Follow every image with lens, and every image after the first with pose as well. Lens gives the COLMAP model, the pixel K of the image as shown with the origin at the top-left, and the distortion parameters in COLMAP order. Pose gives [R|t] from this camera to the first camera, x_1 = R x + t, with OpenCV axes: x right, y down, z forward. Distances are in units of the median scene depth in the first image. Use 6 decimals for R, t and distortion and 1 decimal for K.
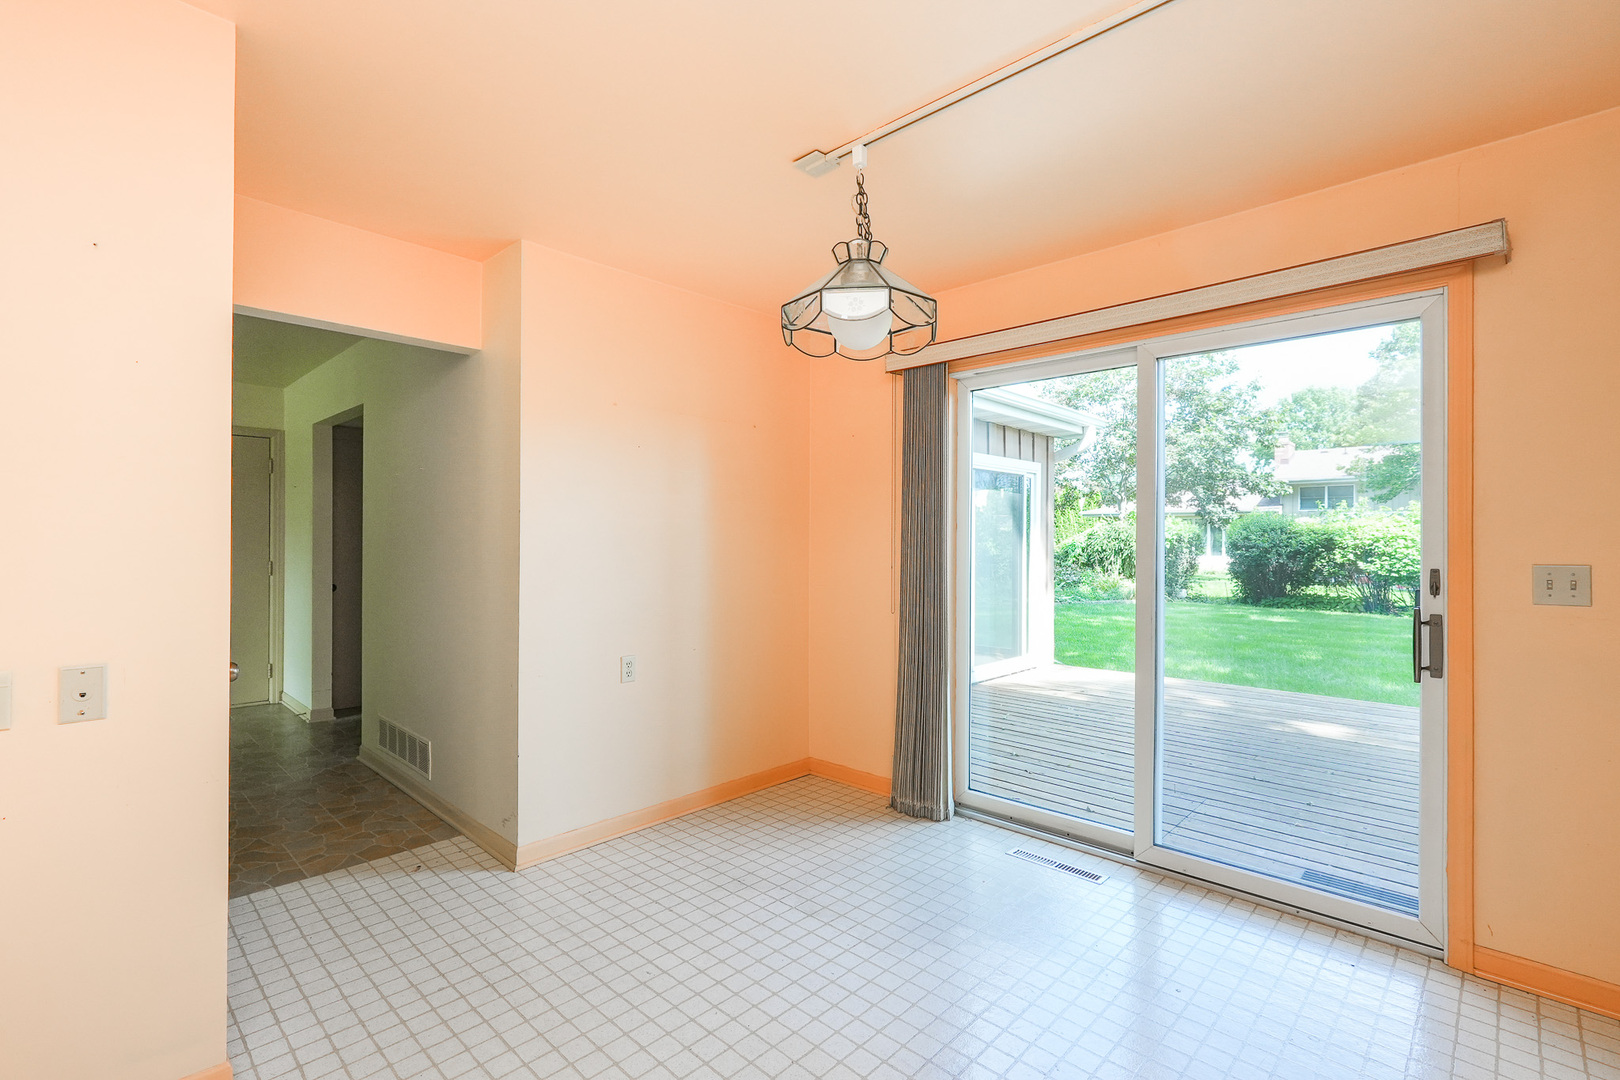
lens RADIAL K [[733.3, 0, 802.1], [0, 733.3, 542.4], [0, 0, 1]] dist [-0.021889, 0.011319]
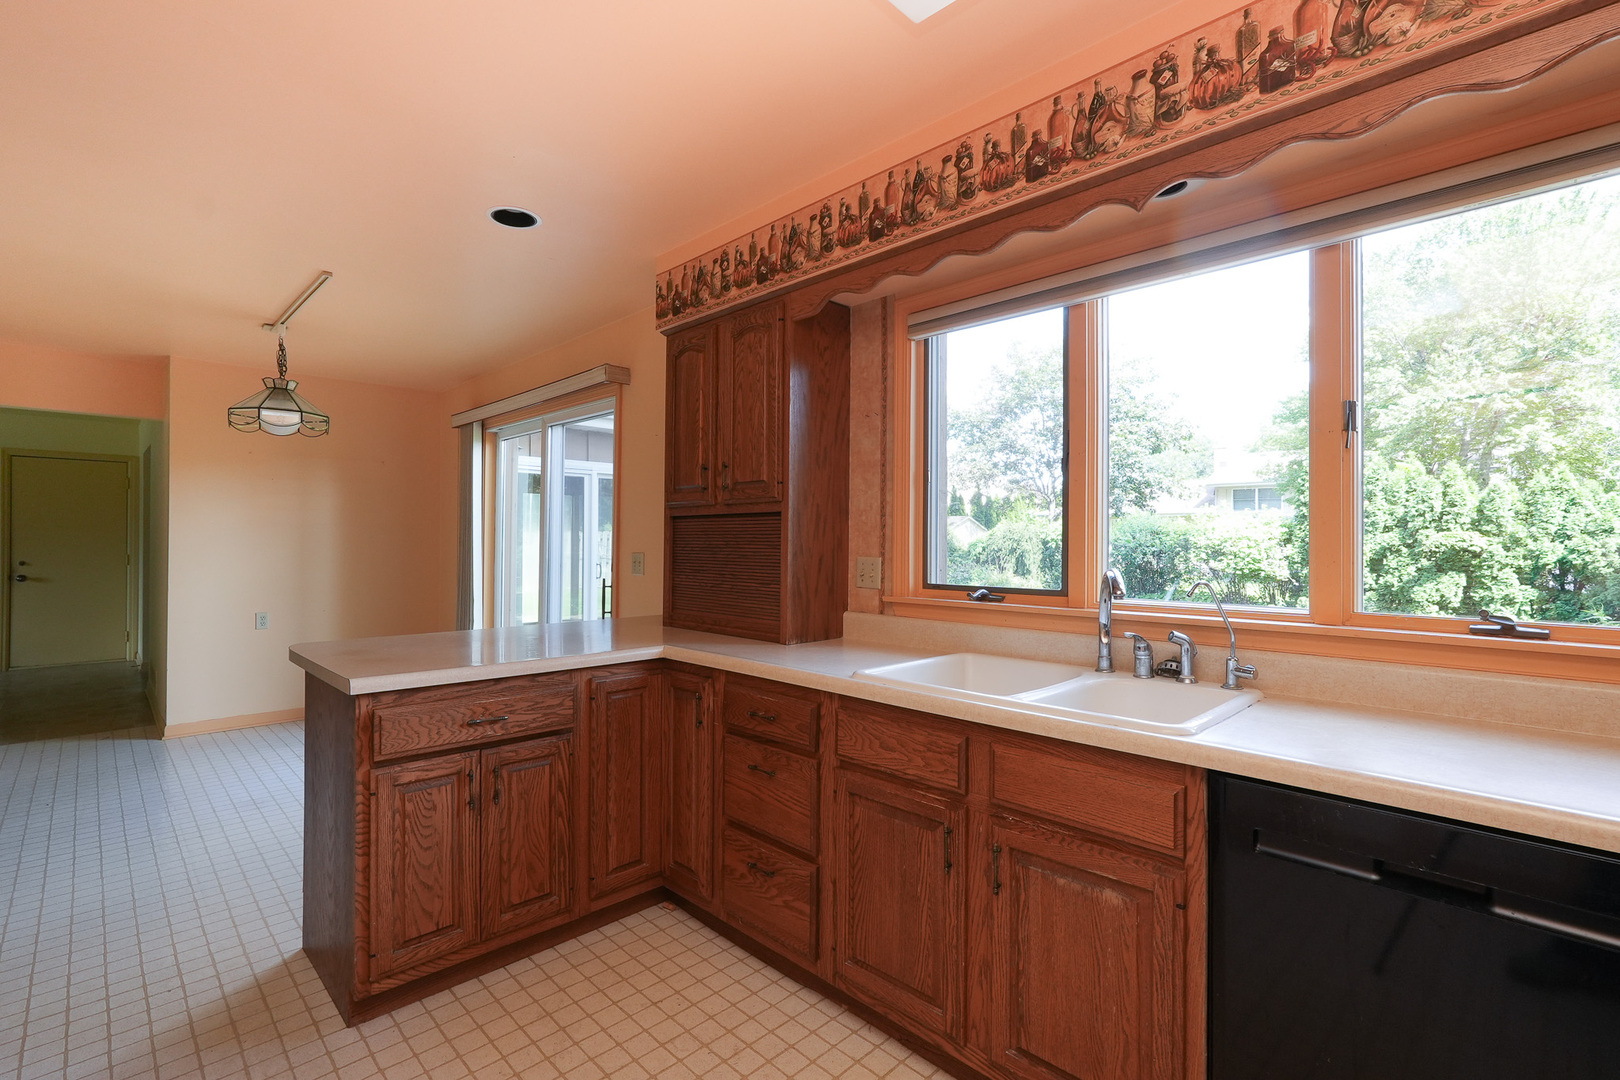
lens RADIAL K [[738.2, 0, 806.3], [0, 738.2, 539.8], [0, 0, 1]] dist [-0.022853, 0.011532]
pose [[0.999452, 0.001076, -0.033097, 0.200406], [-0.001202, 0.999992, -0.003786, 0.000794], [0.033093, 0.003824, 0.999445, -0.108053]]
